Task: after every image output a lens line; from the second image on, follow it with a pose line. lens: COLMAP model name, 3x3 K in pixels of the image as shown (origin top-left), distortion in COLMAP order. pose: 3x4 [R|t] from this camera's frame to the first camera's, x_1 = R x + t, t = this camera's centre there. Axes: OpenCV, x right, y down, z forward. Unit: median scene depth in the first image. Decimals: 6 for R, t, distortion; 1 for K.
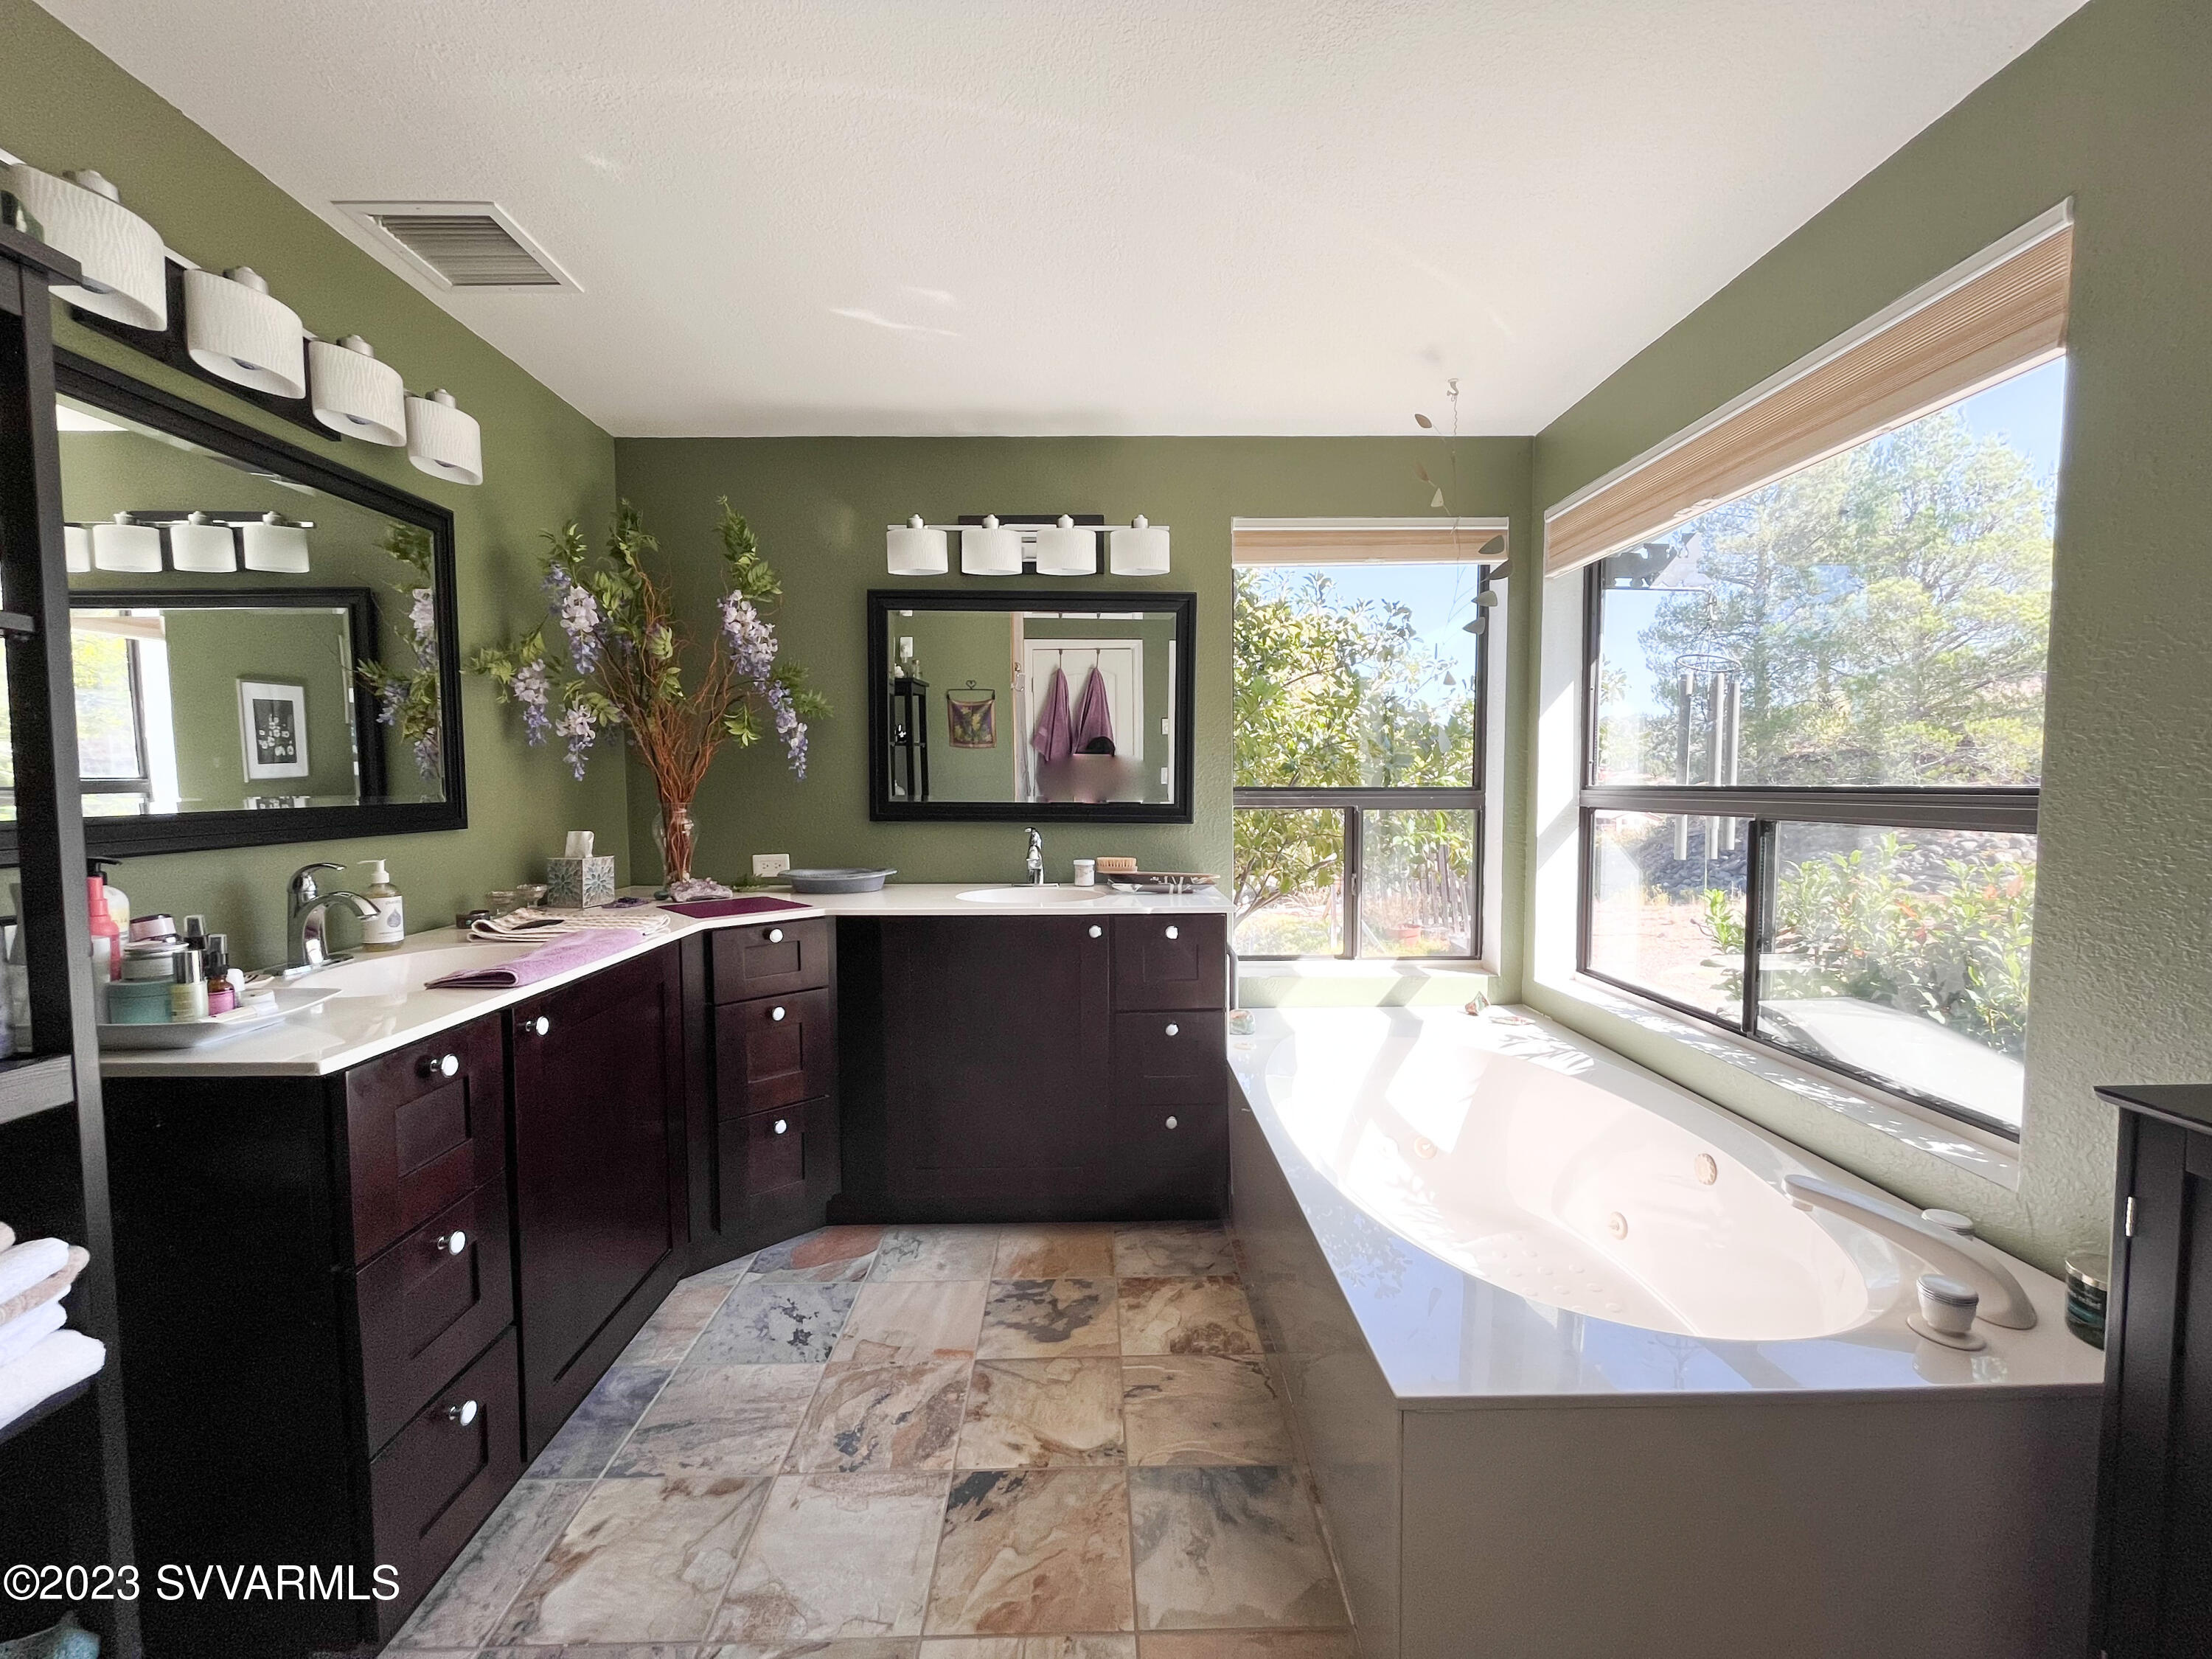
lens RADIAL K [[887.8, 0, 1104.0], [0, 887.8, 834.5], [0, 0, 1]] dist [-0.001181, -0.000457]
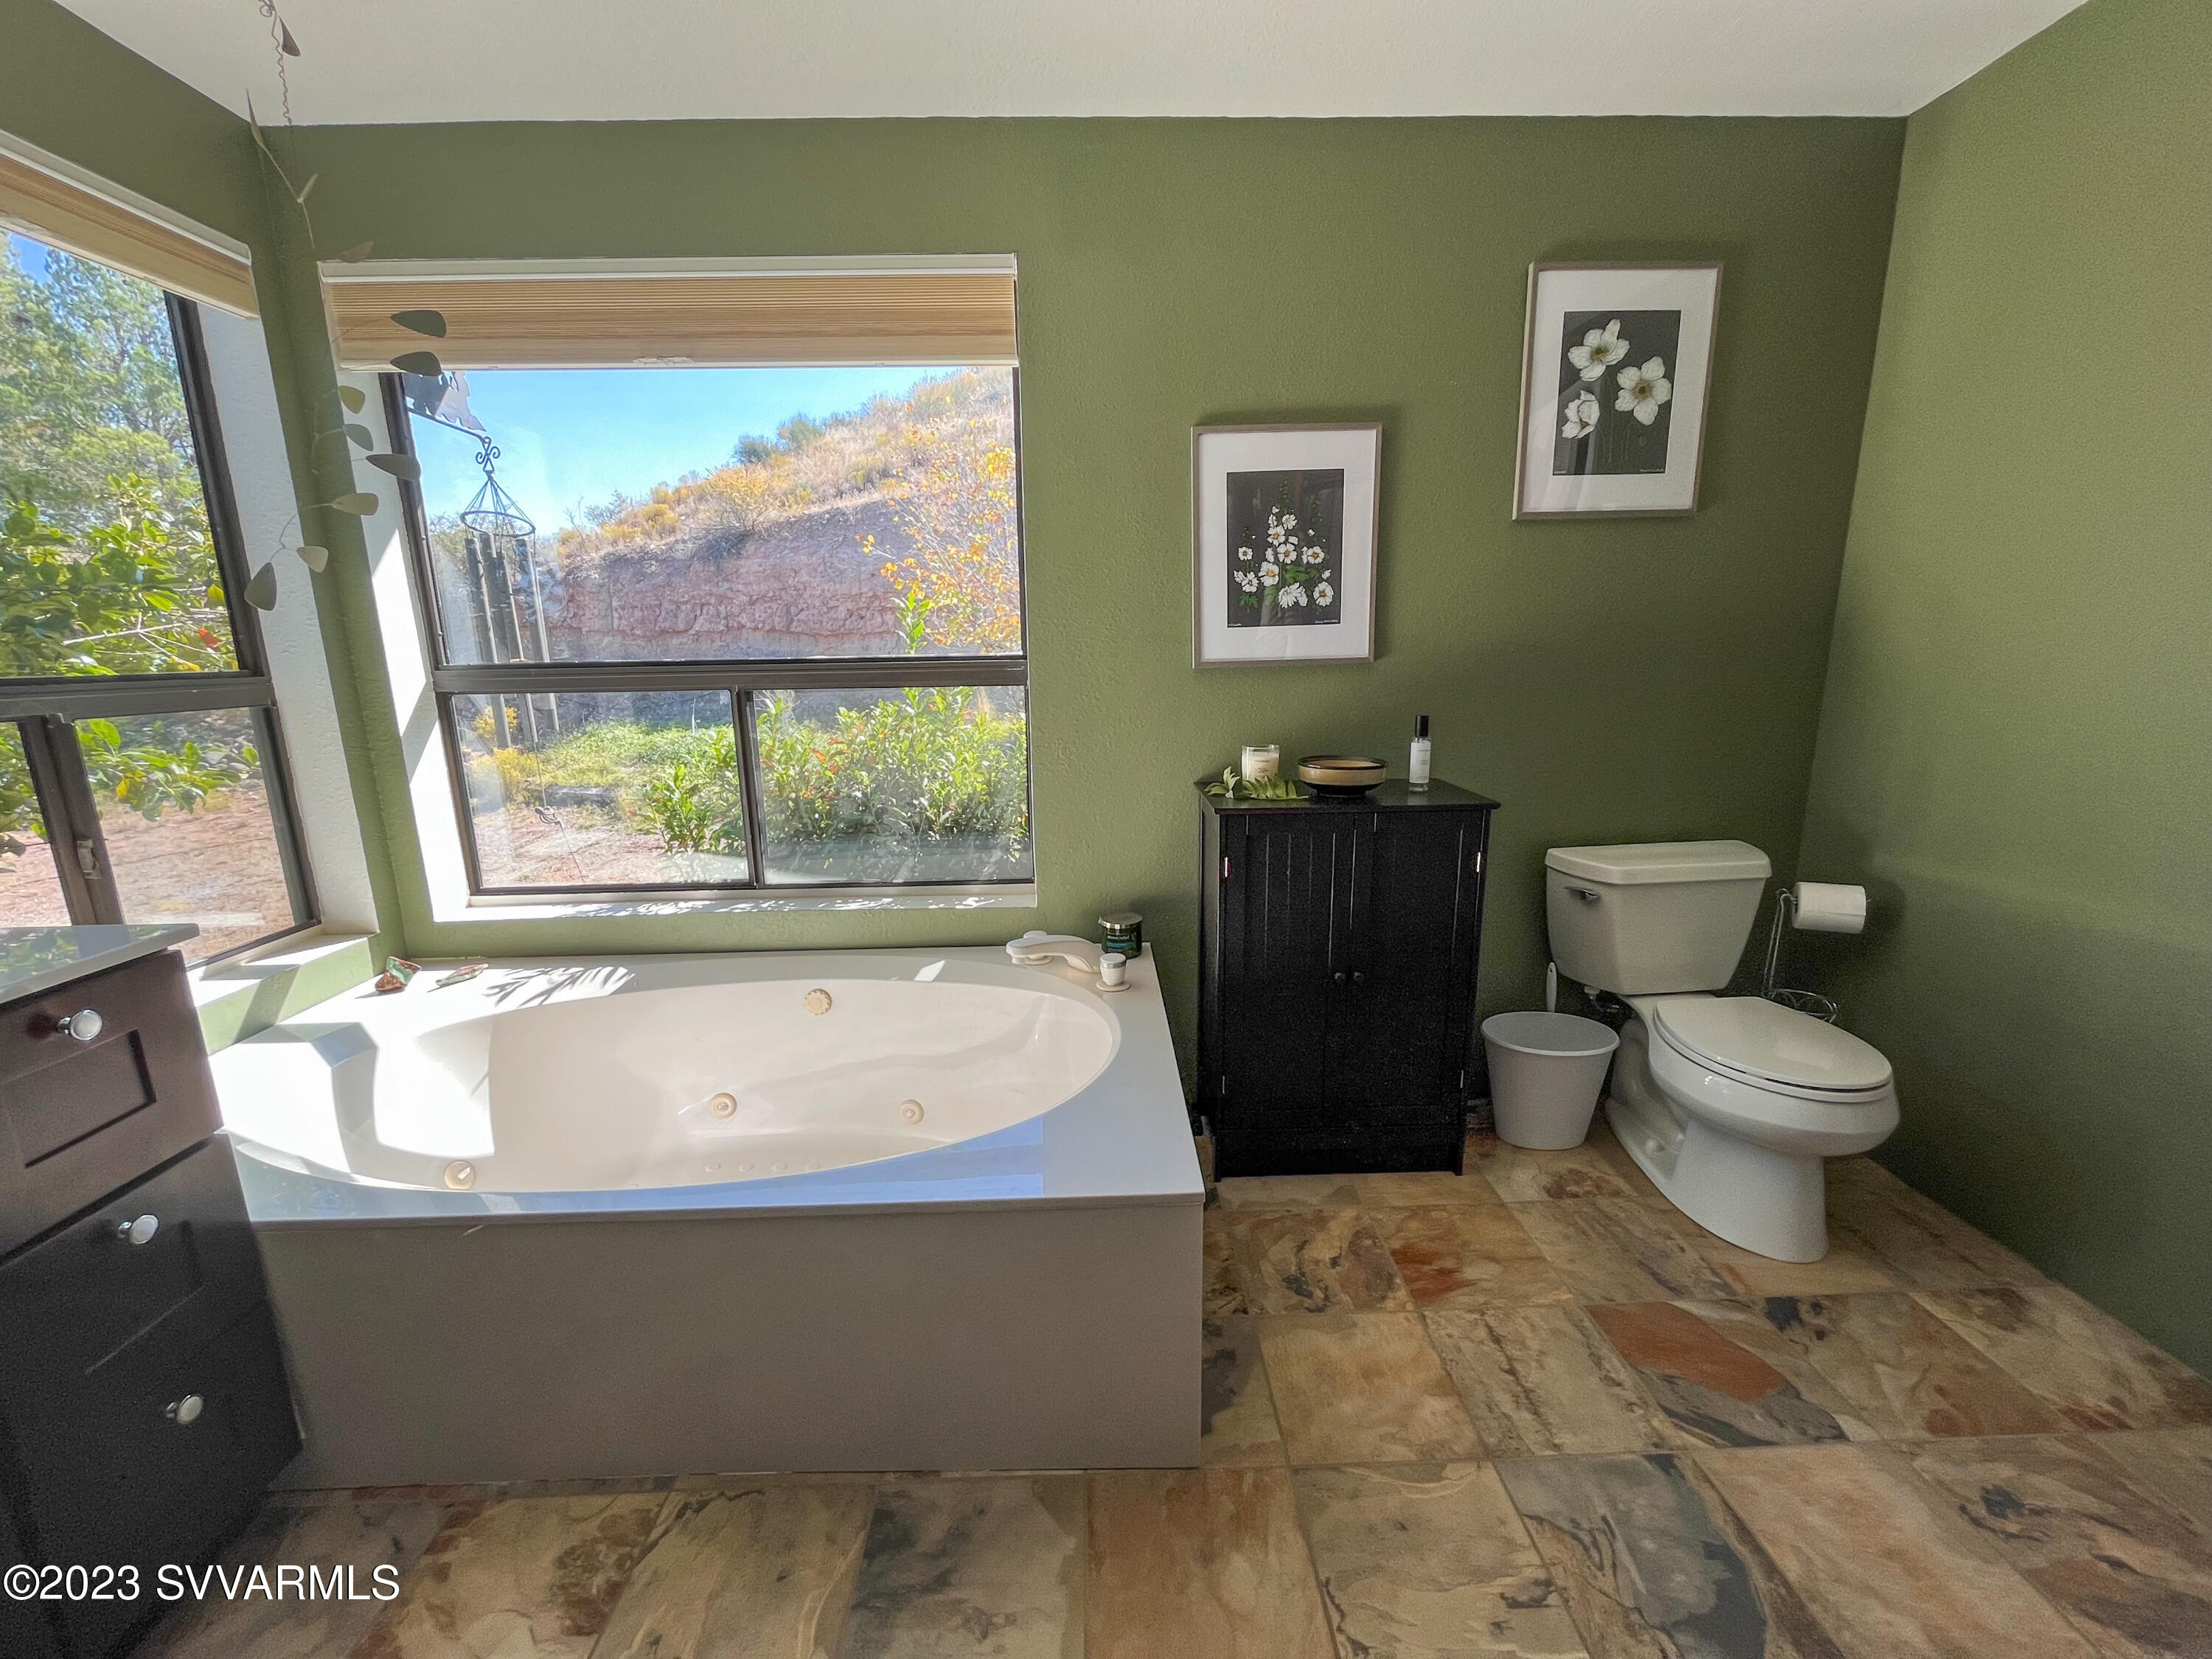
lens RADIAL K [[887.8, 0, 1105.4], [0, 887.8, 831.2], [0, 0, 1]] dist [-0.001181, -0.000457]
pose [[-0.002188, -0.200699, 0.979651, -0.379994], [0.073930, 0.976940, 0.200309, -0.035396], [-0.997261, 0.072864, 0.012700, 0.581057]]
